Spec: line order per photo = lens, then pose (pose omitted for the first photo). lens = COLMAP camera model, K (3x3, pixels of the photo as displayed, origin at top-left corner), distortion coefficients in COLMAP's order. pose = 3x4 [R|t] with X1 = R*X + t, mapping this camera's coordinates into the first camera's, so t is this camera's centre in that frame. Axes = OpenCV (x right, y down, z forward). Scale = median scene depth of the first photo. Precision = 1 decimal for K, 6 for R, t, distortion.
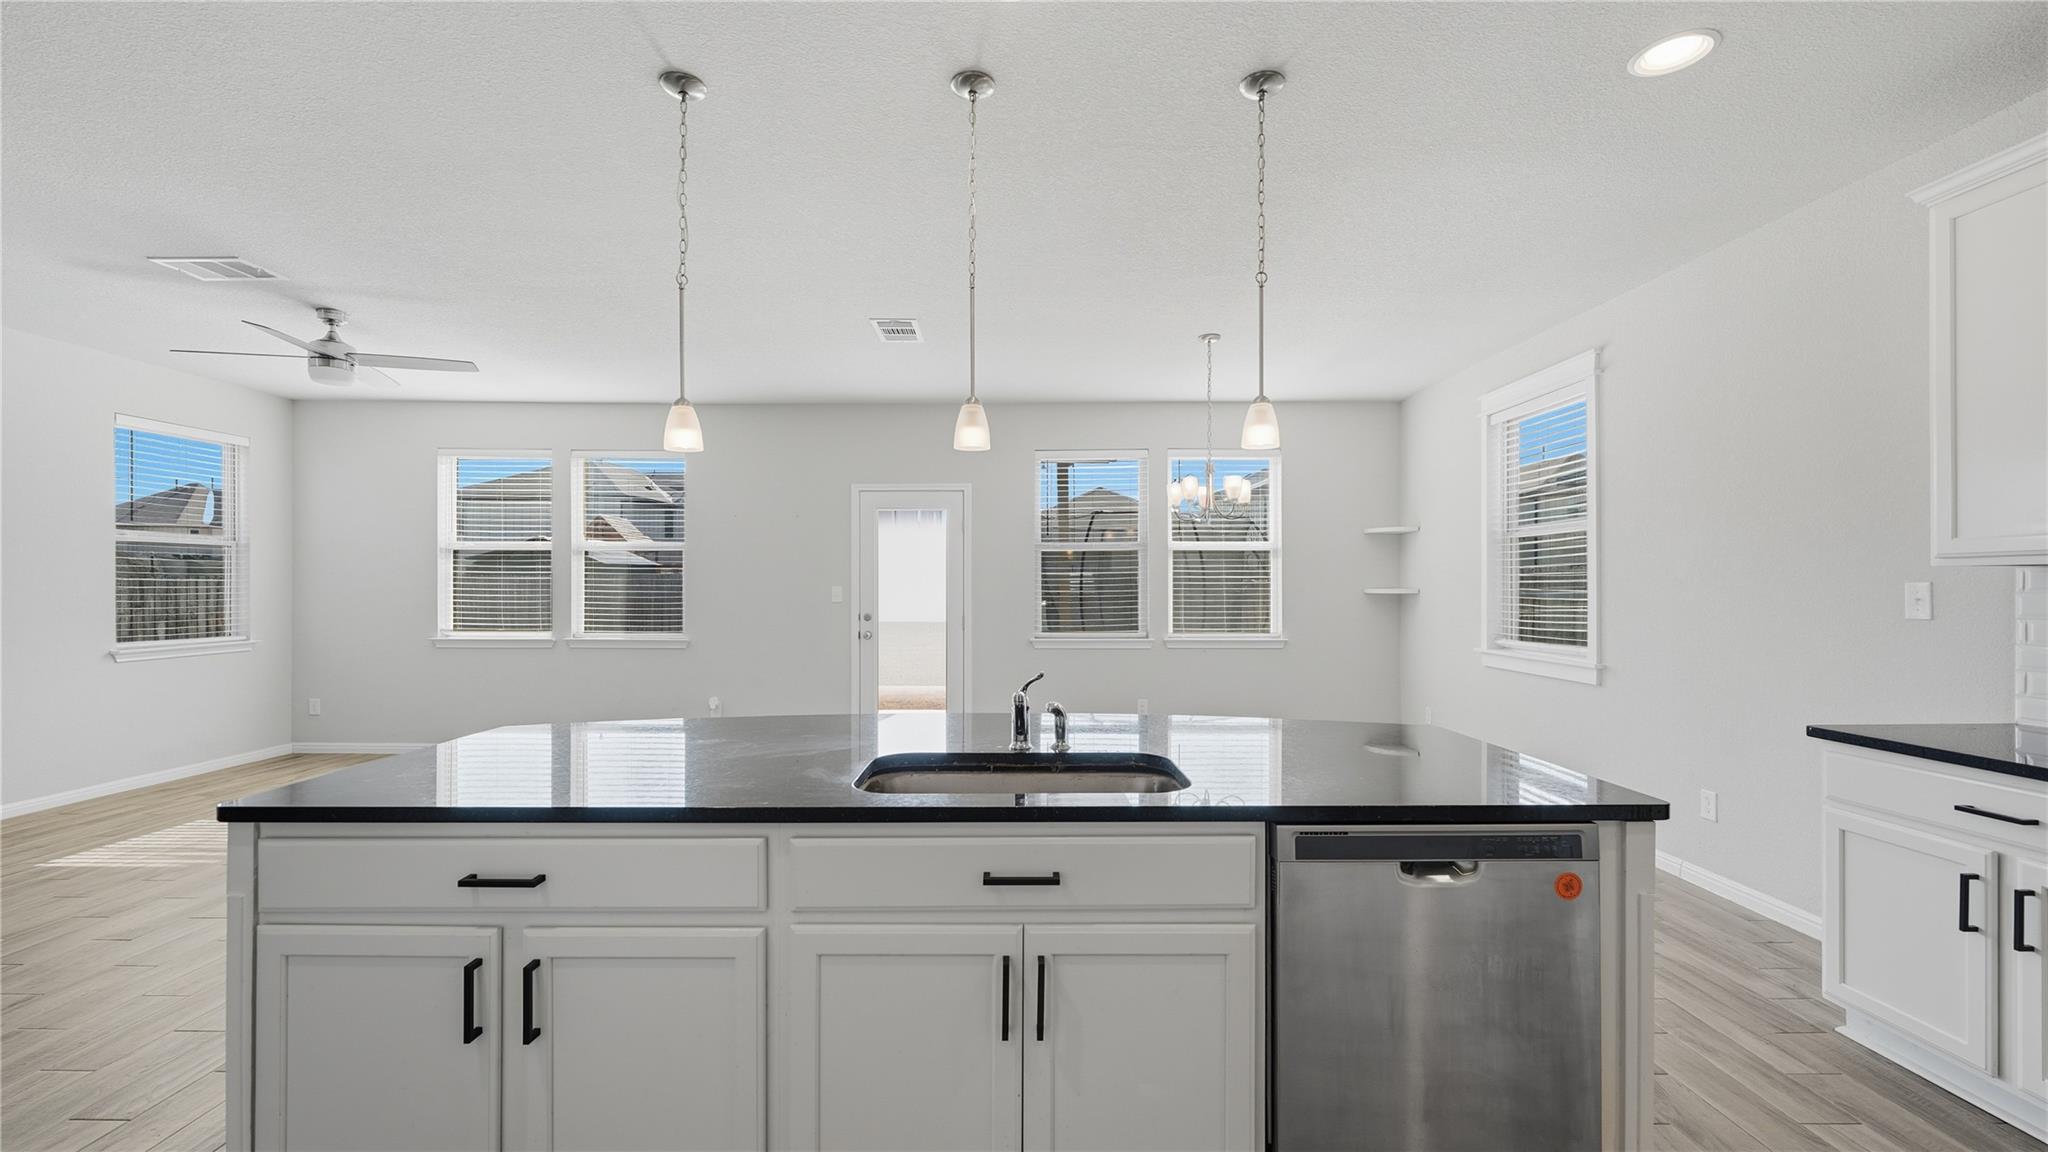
lens RADIAL K [[822.0, 0, 1019.2], [0, 822.0, 577.3], [0, 0, 1]] dist [0.001100, -0.000184]
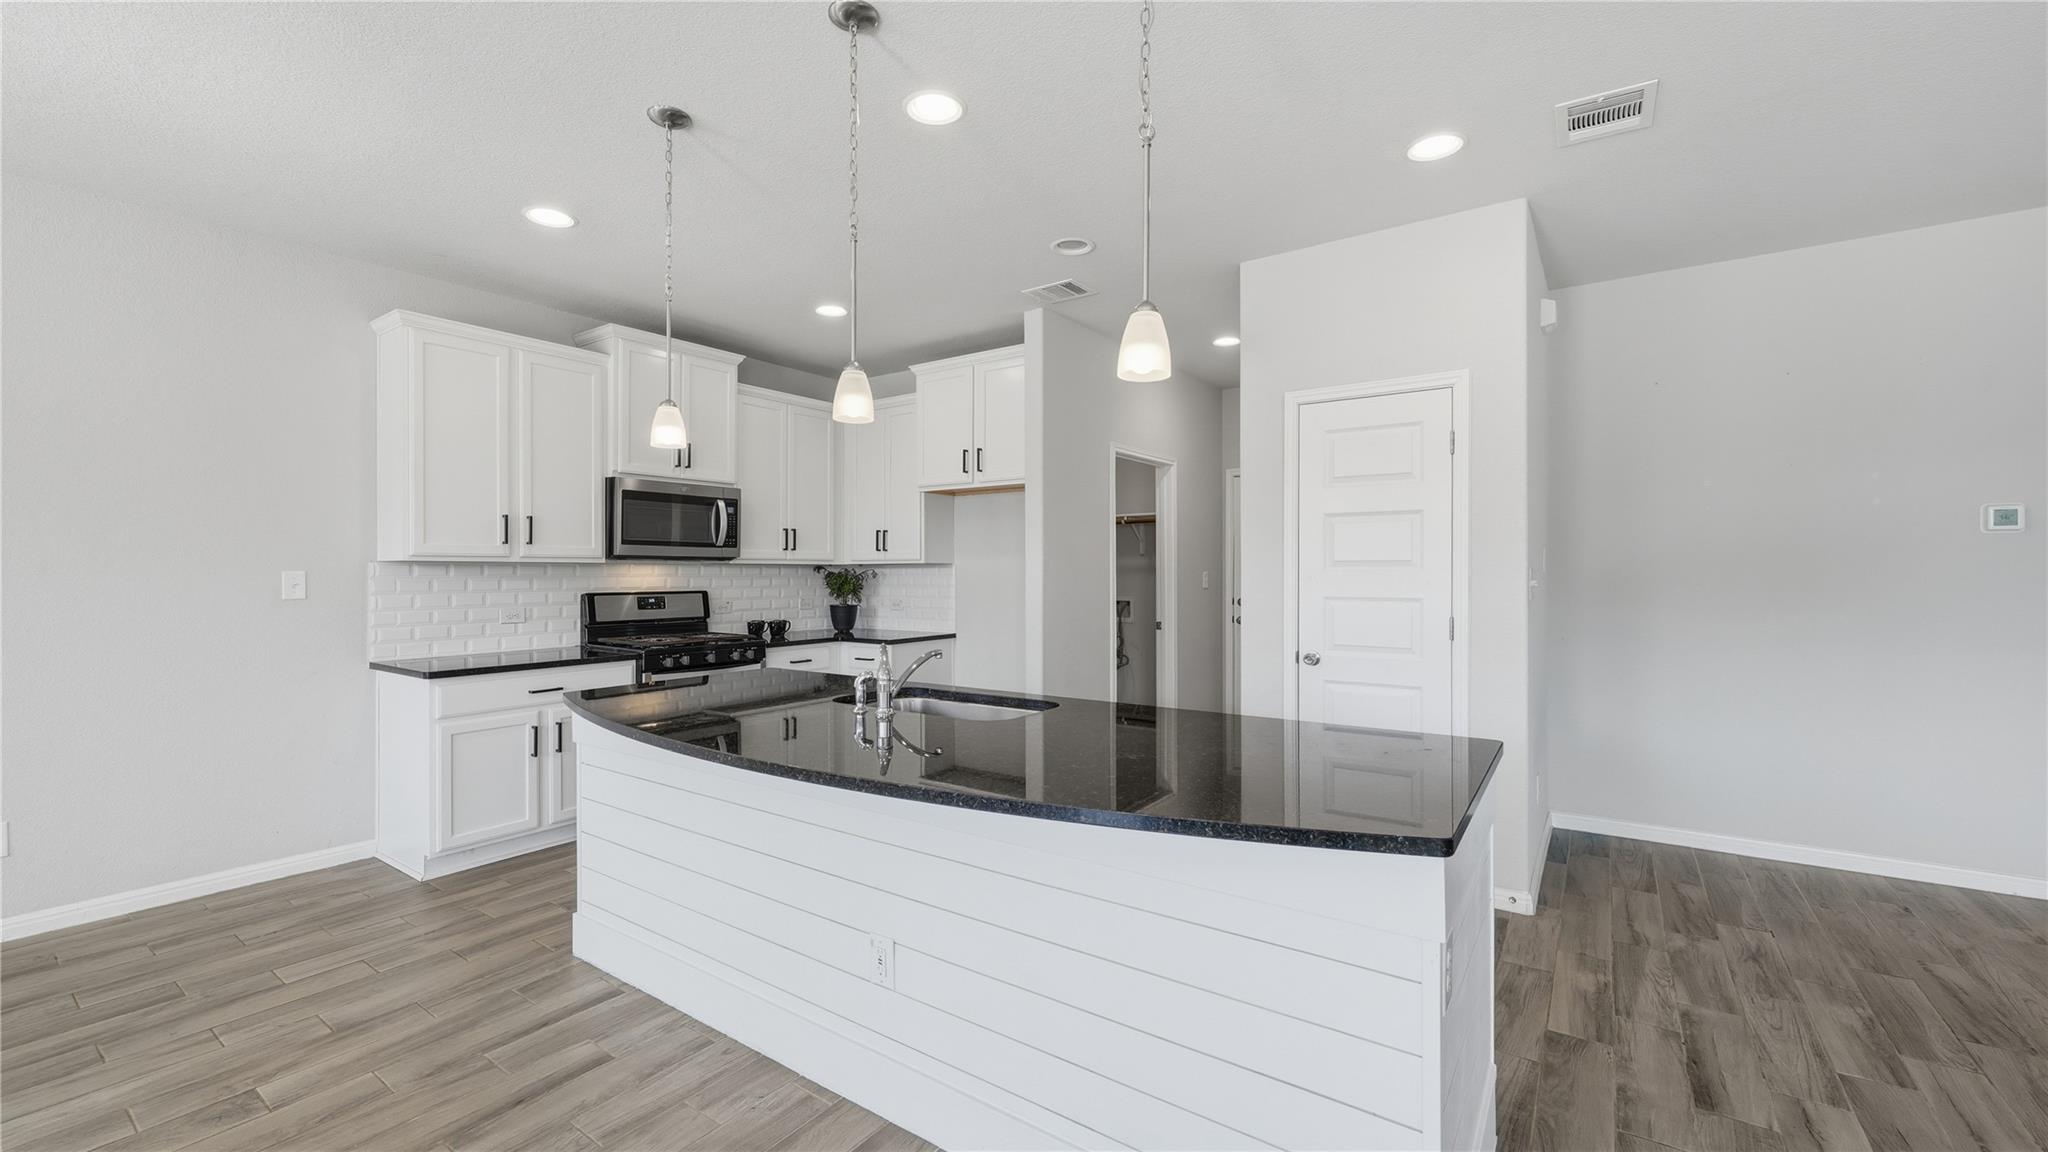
lens RADIAL K [[822.0, 0, 1019.2], [0, 822.0, 577.3], [0, 0, 1]] dist [0.001100, -0.000184]
pose [[-0.812364, -0.001985, 0.583147, -0.398381], [-0.002961, 0.999995, -0.000720, 0.008430], [-0.583143, -0.002312, -0.812366, 0.889927]]
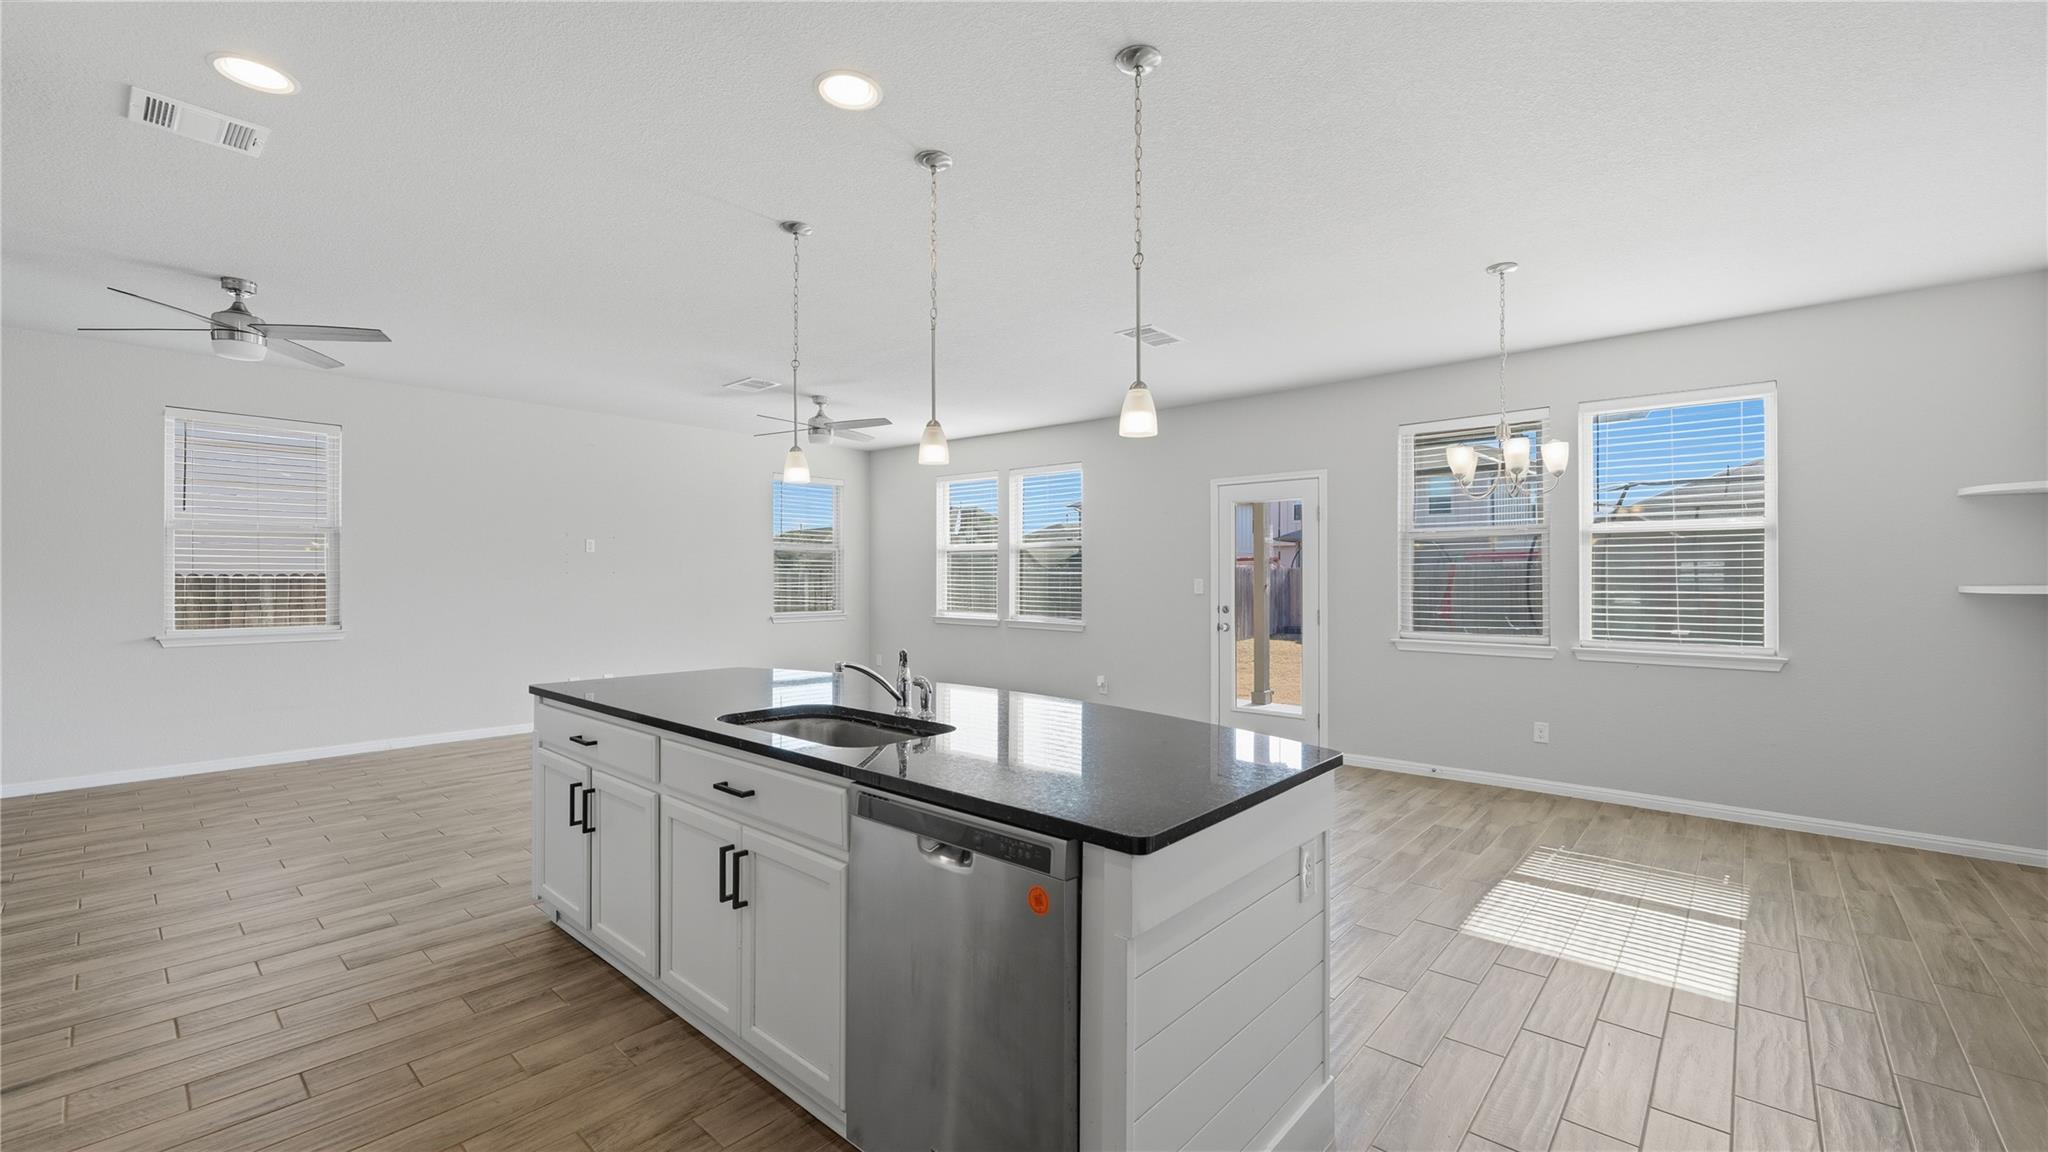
lens RADIAL K [[831.2, 0, 1024.7], [0, 831.2, 567.2], [0, 0, 1]] dist [-0.021301, -0.000032]
pose [[0.747929, -0.006464, -0.663747, 0.462782], [0.004272, 0.999979, -0.004925, 0.000548], [0.663765, 0.000847, 0.747941, 0.101685]]
